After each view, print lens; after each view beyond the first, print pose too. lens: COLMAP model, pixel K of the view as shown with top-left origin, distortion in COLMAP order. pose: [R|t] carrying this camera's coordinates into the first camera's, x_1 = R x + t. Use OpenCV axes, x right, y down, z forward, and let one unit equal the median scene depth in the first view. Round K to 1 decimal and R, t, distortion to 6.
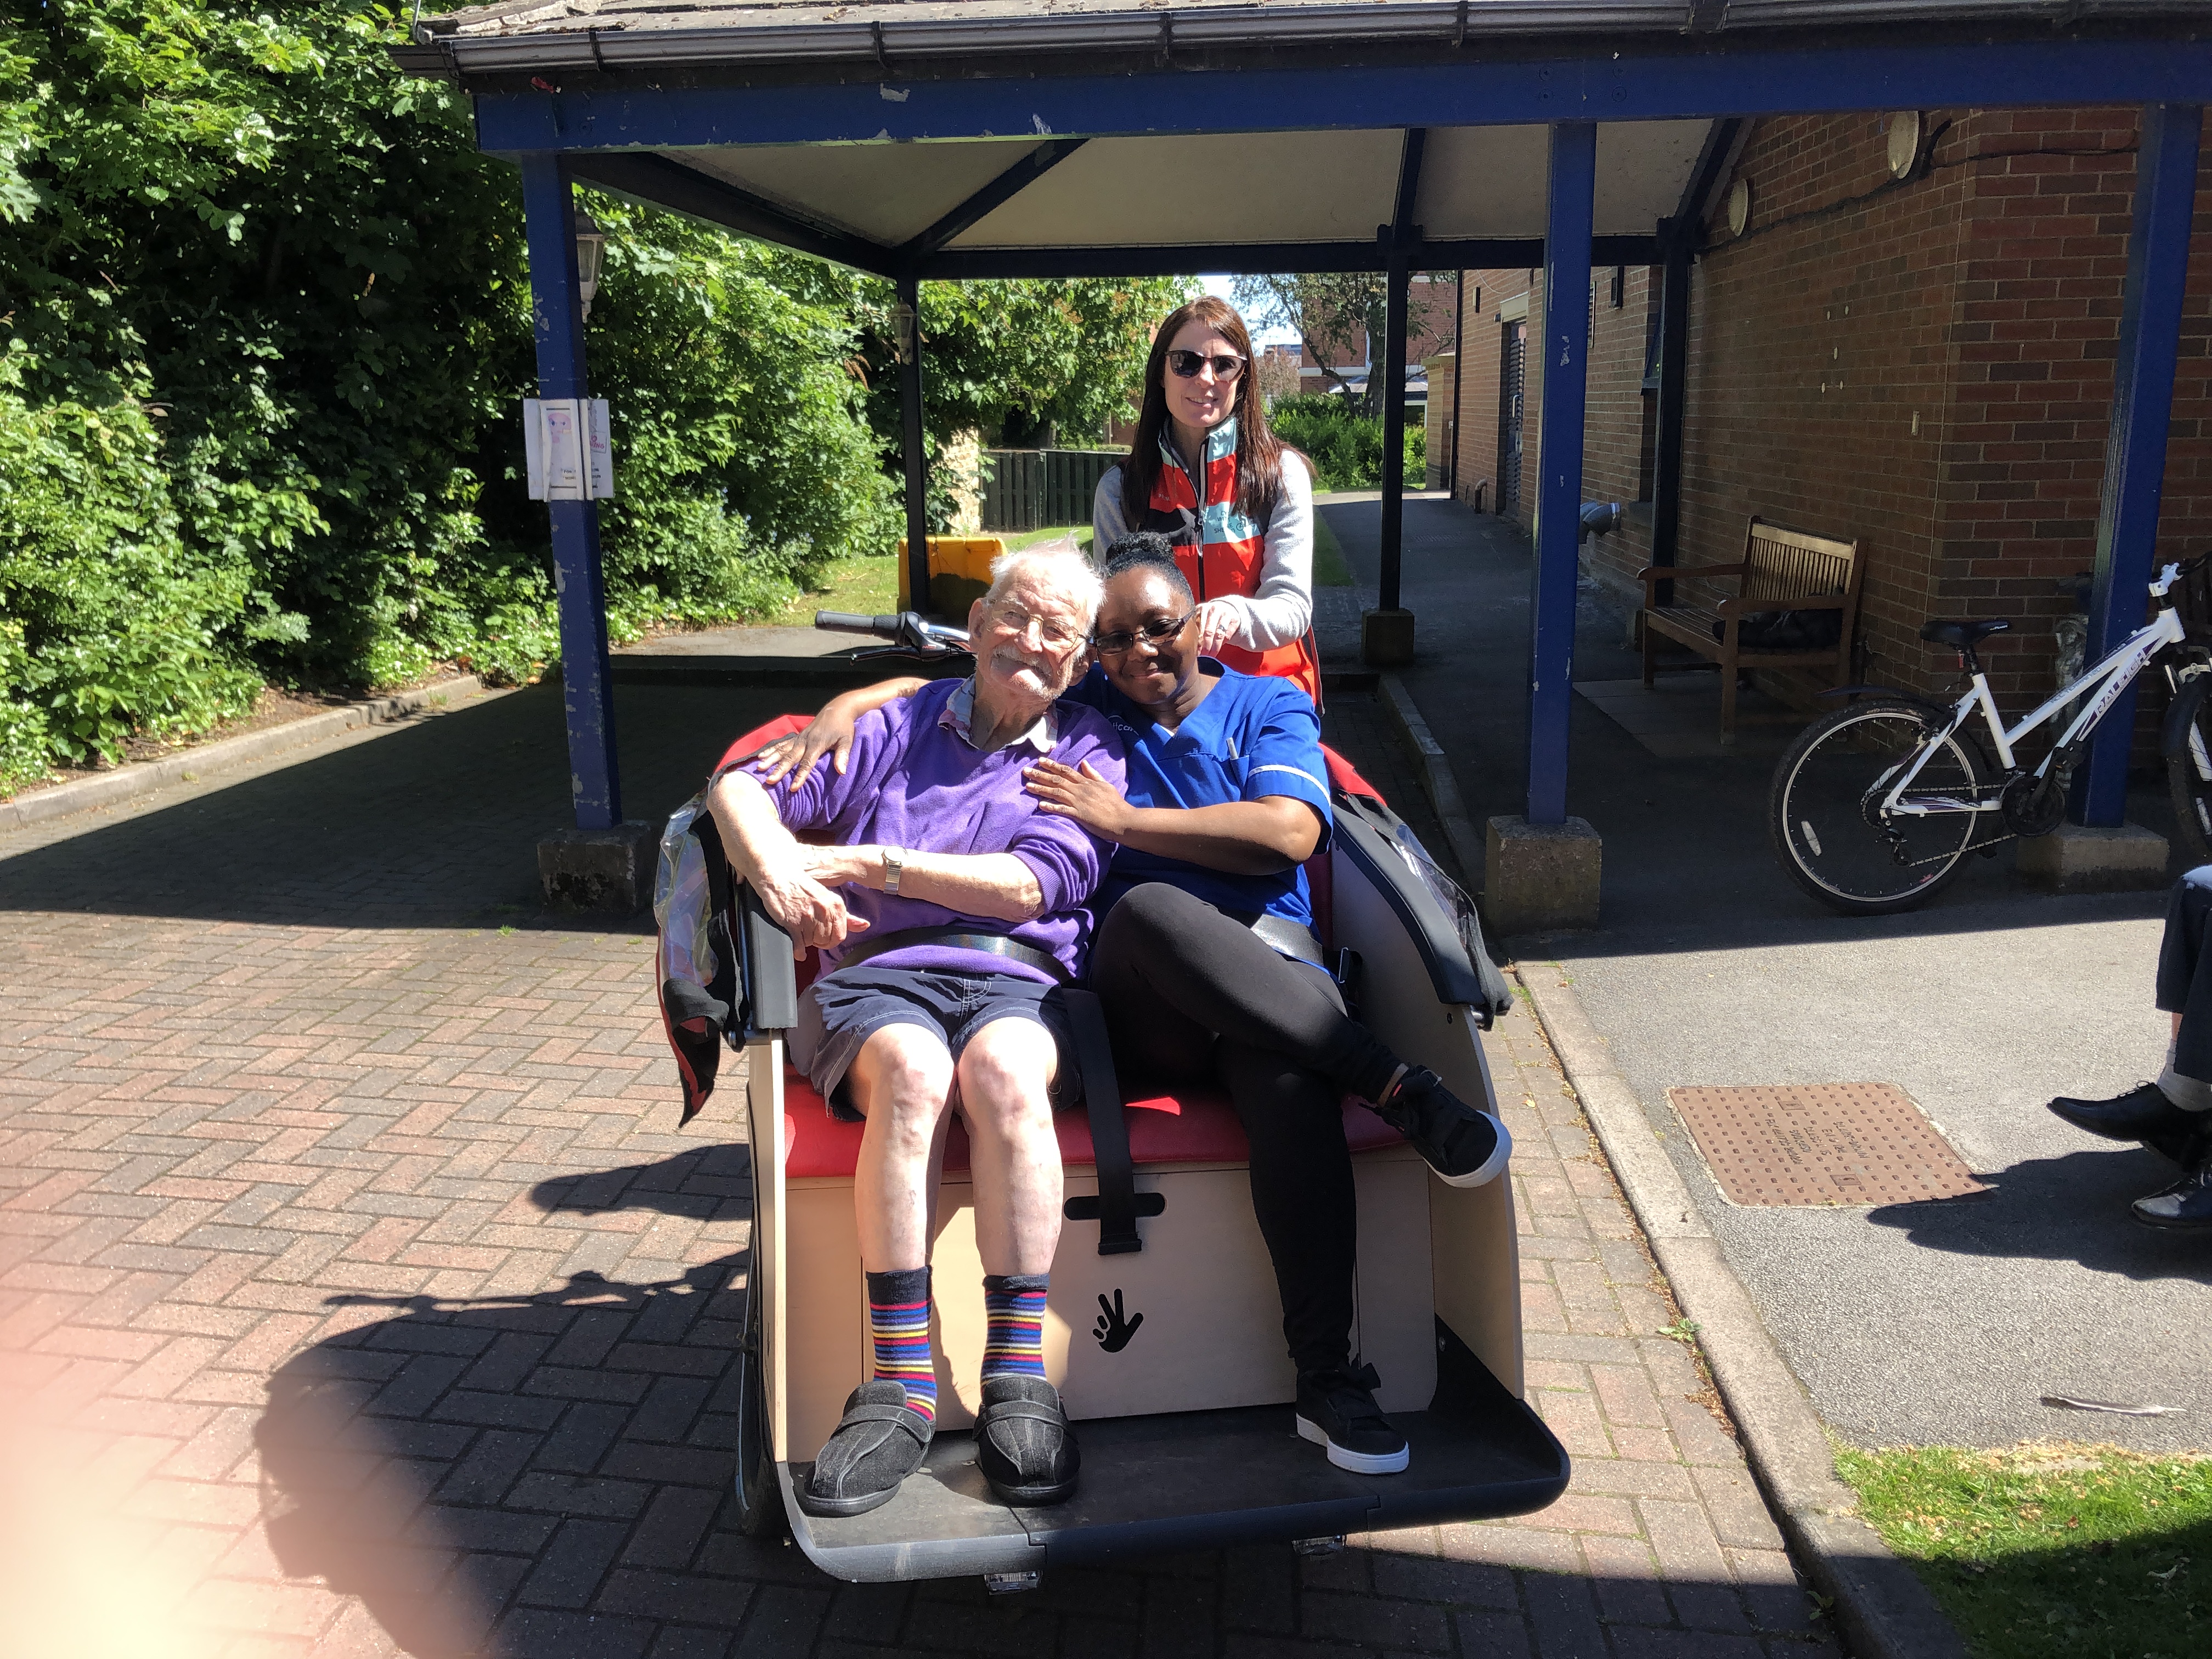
lens RADIAL K [[1807.1, 0, 1110.4], [0, 1807.1, 834.1], [0, 0, 1]] dist [-0.011071, 0.044767]
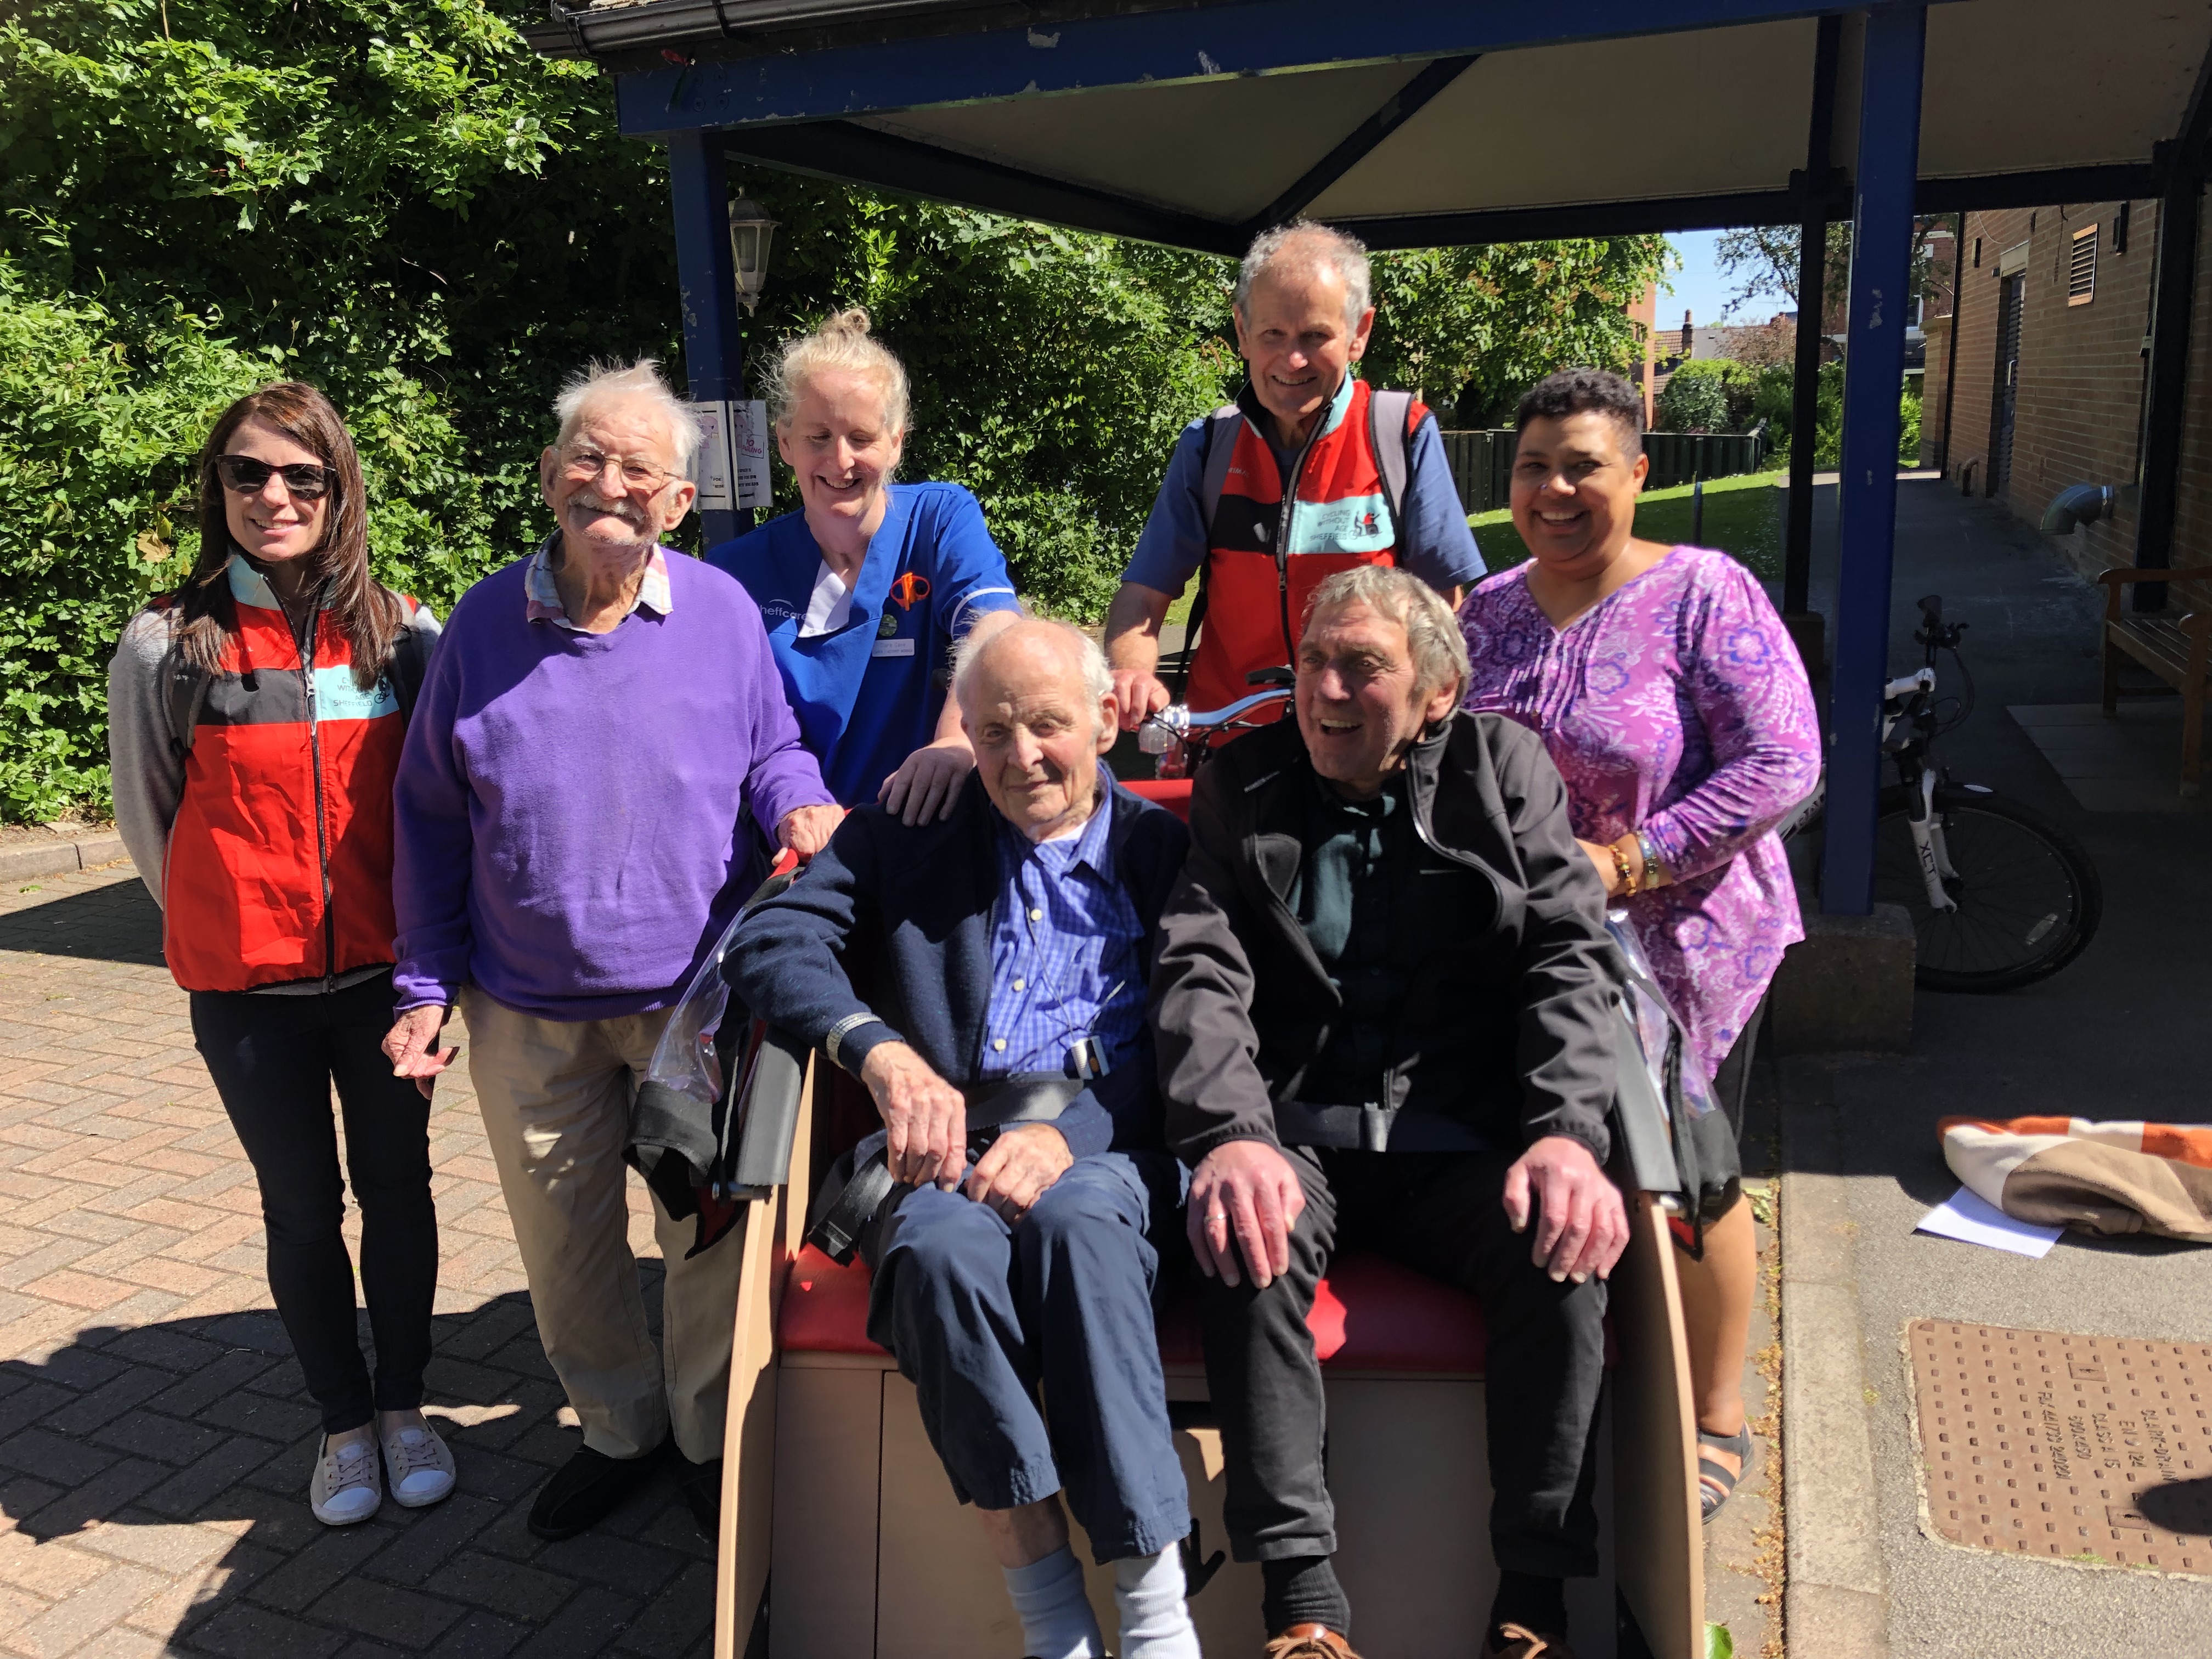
lens RADIAL K [[1807.1, 0, 1103.0], [0, 1807.1, 821.9], [0, 0, 1]] dist [-0.011071, 0.044767]
pose [[0.964953, 0.039936, -0.259366, 0.087798], [-0.038952, 0.999201, 0.008935, -0.027039], [0.259516, 0.001481, 0.965738, 0.104697]]
